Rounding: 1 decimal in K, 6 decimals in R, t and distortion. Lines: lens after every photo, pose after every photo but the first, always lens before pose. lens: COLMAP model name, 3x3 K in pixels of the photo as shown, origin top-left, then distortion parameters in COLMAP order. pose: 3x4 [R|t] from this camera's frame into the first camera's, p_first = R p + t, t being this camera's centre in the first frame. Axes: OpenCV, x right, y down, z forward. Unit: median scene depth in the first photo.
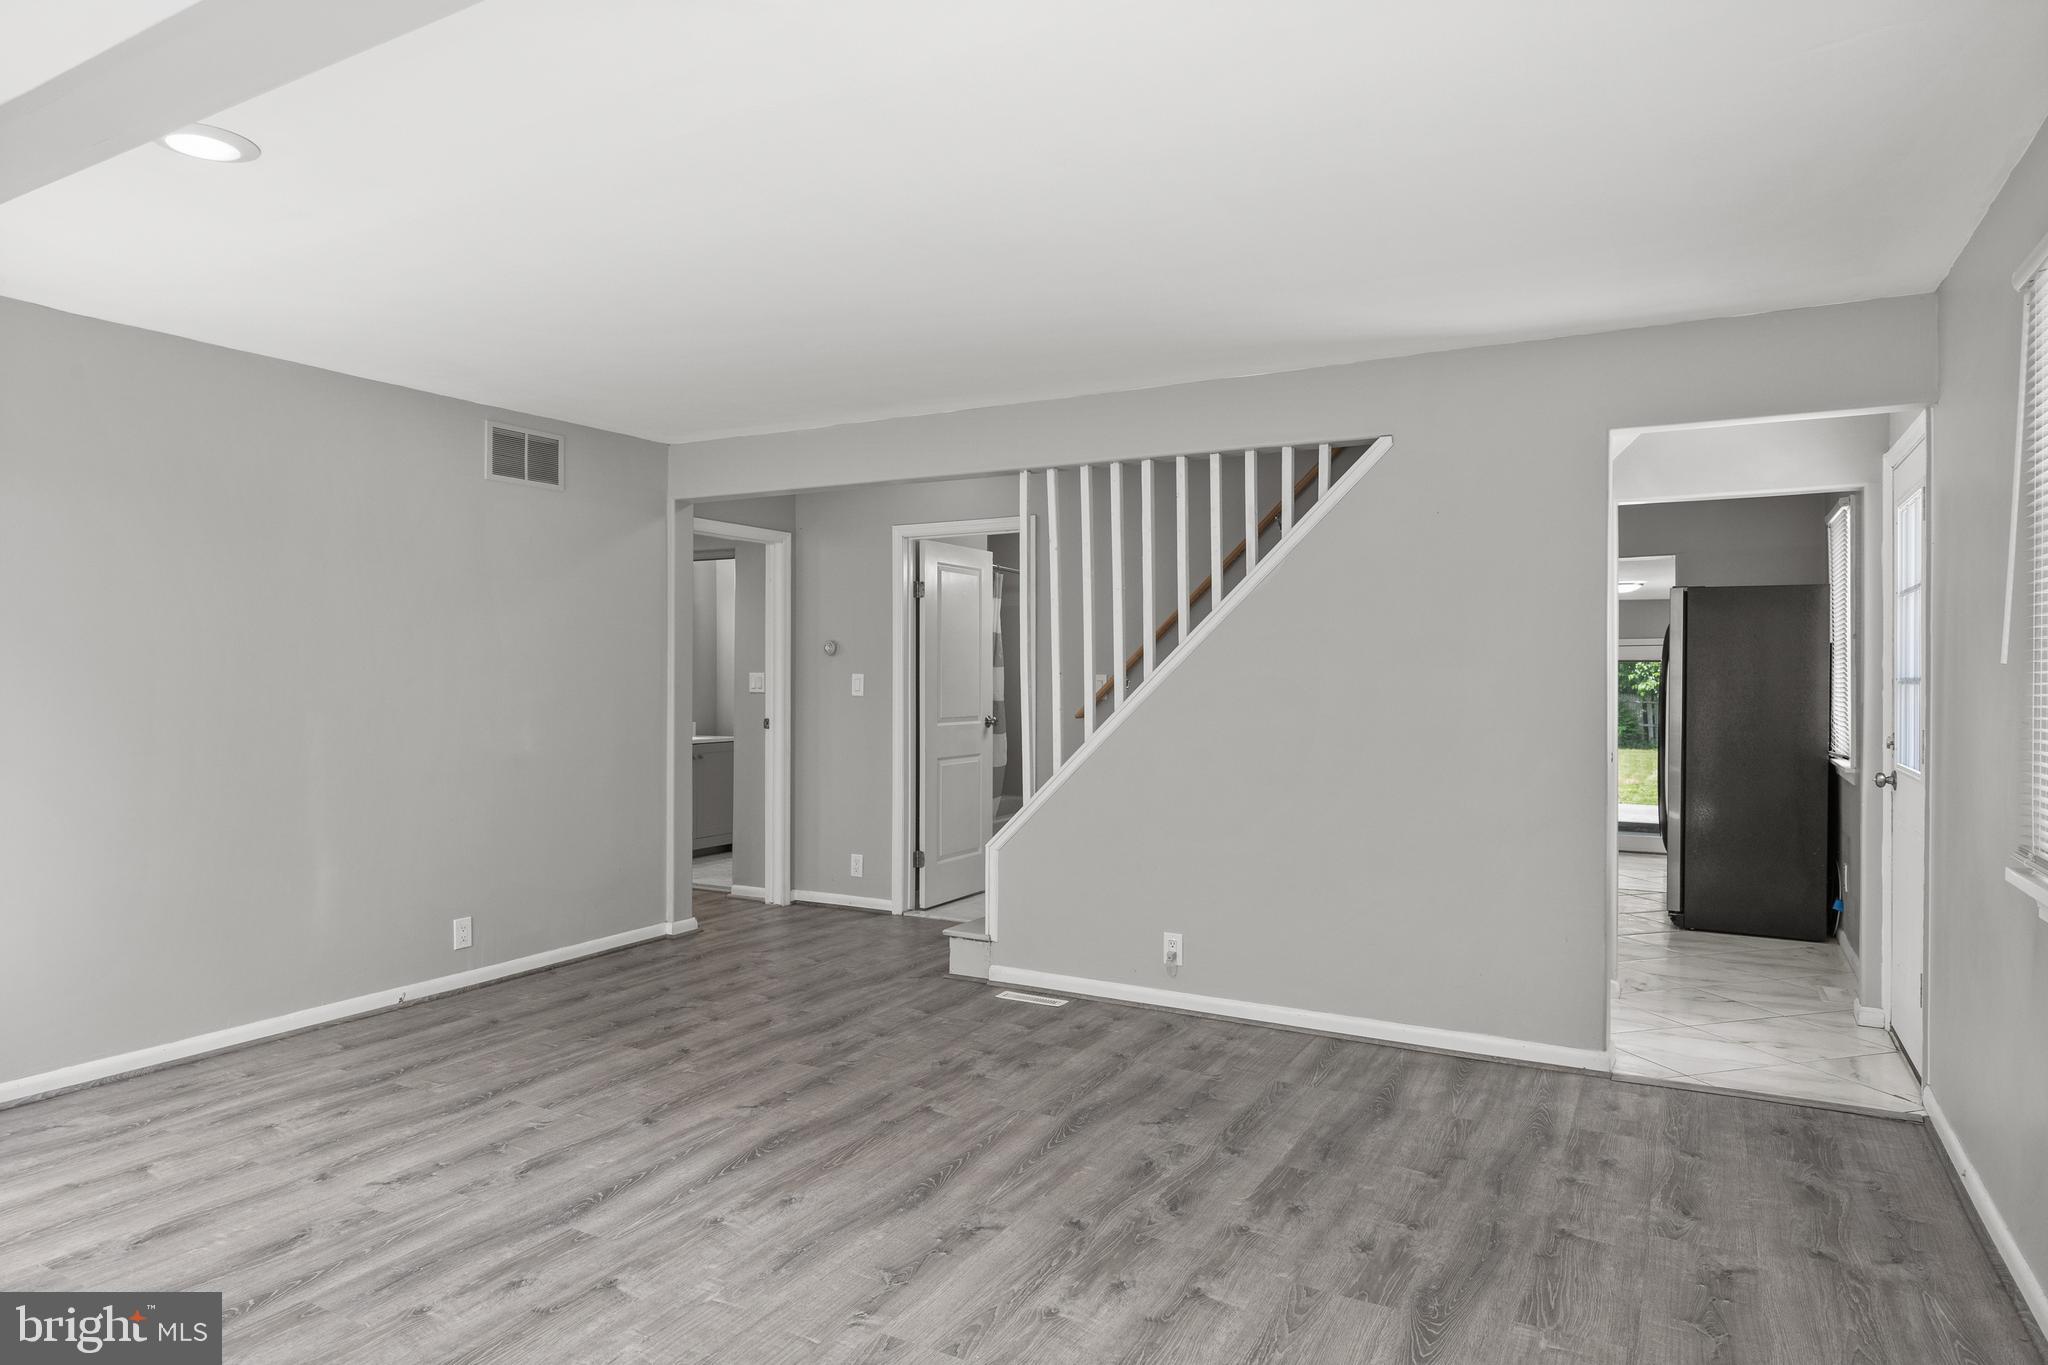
lens RADIAL K [[1221.3, 0, 1011.2], [0, 1221.3, 678.8], [0, 0, 1]] dist [-0.008438, 0.001869]
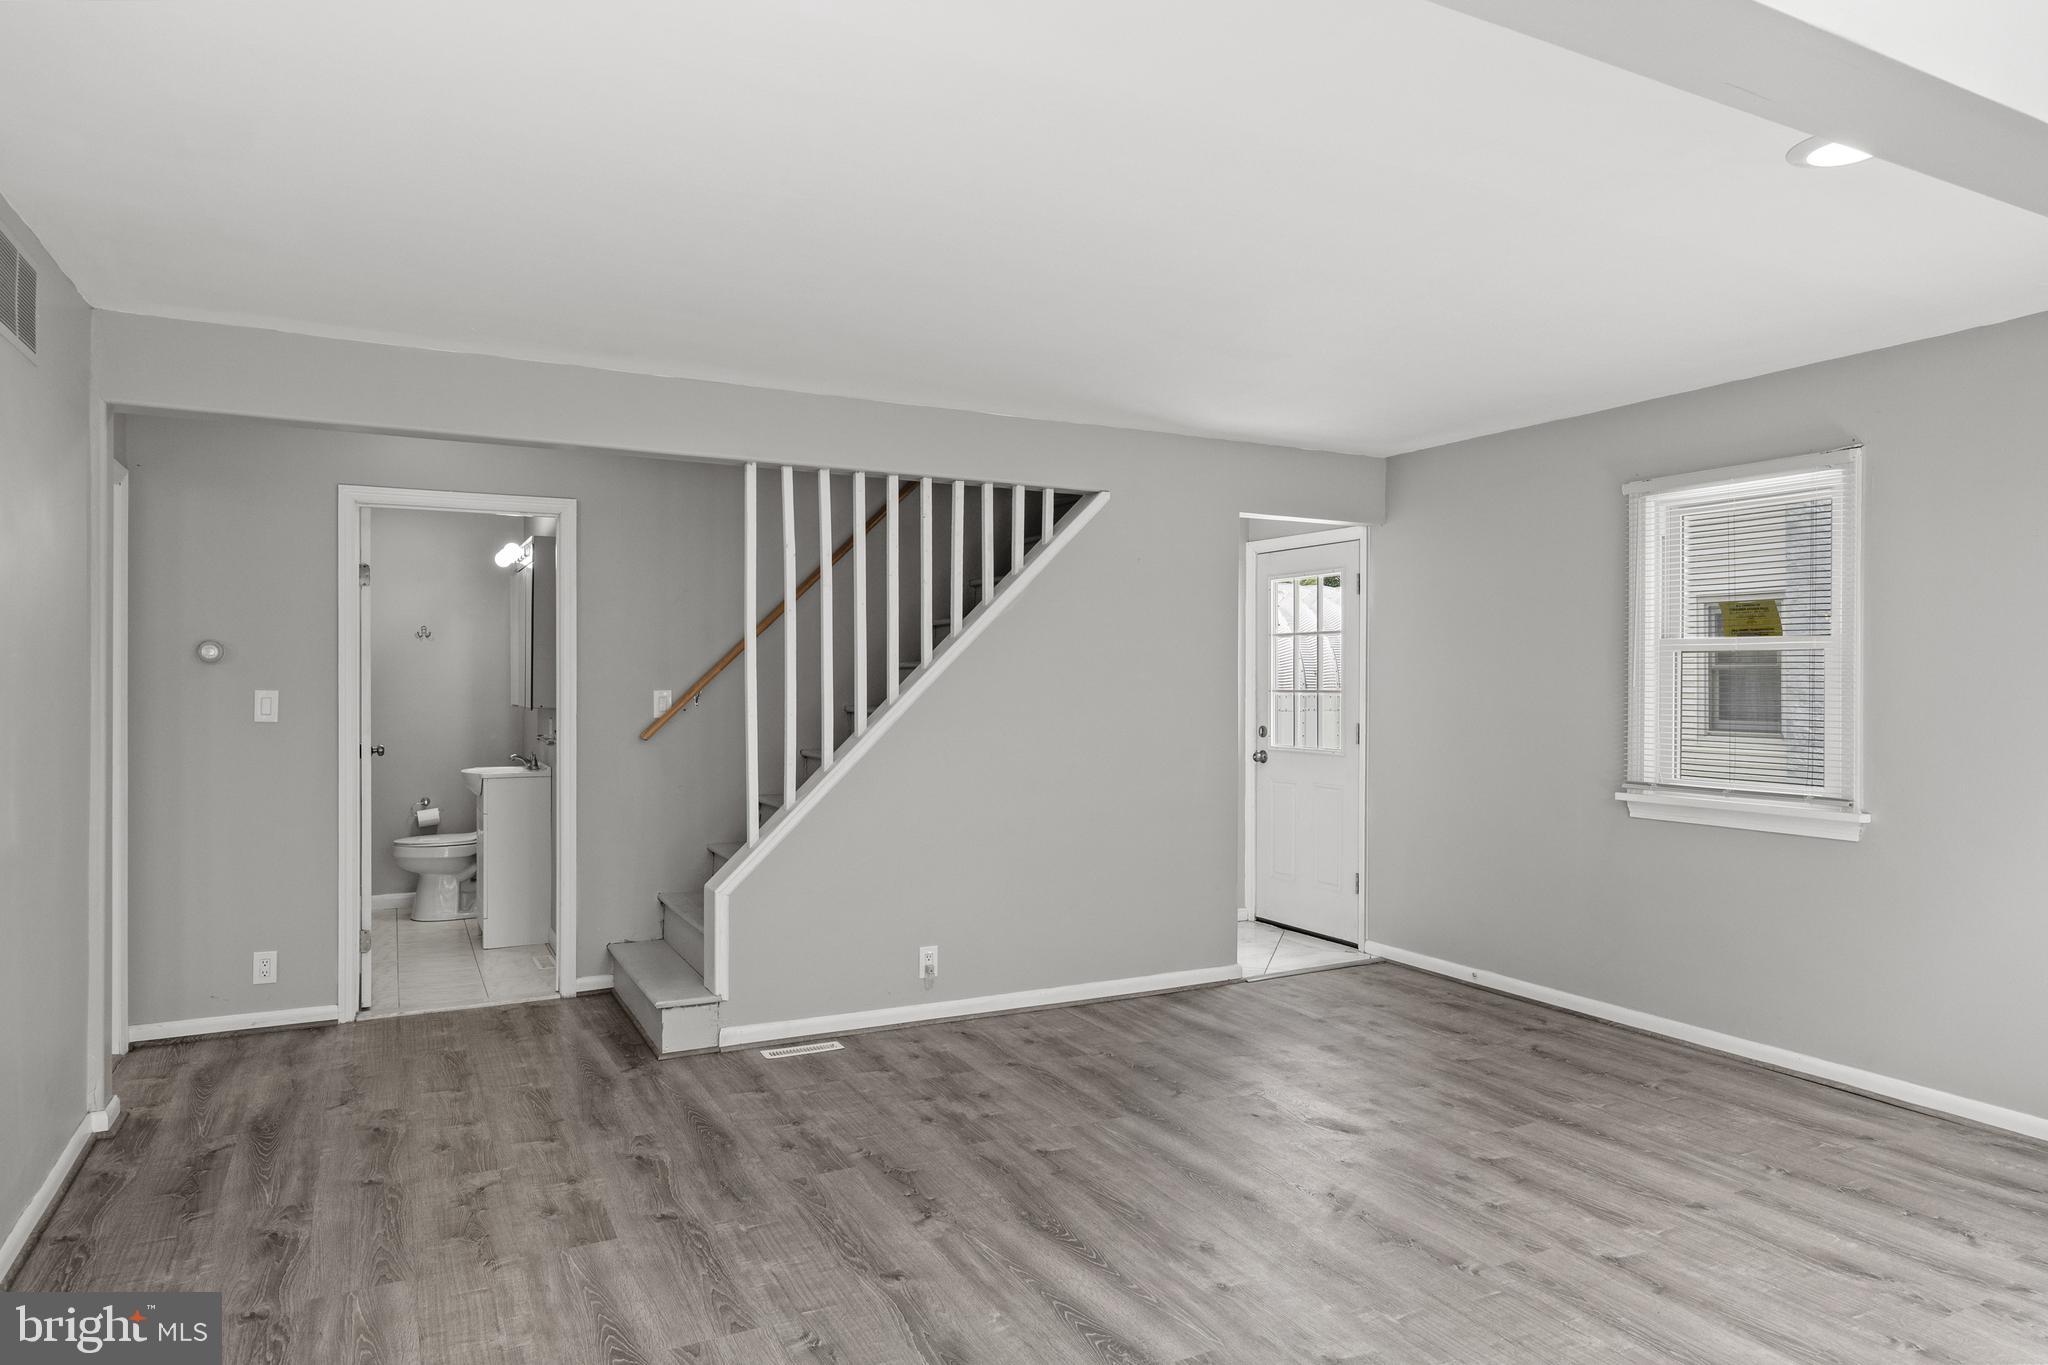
lens RADIAL K [[1221.3, 0, 1023.3], [0, 1221.3, 687.1], [0, 0, 1]] dist [-0.008438, 0.001869]
pose [[0.543648, -0.005597, 0.839295, -0.744277], [0.000810, 0.999981, 0.006144, -0.016208], [-0.839313, -0.002661, 0.543642, 0.415251]]
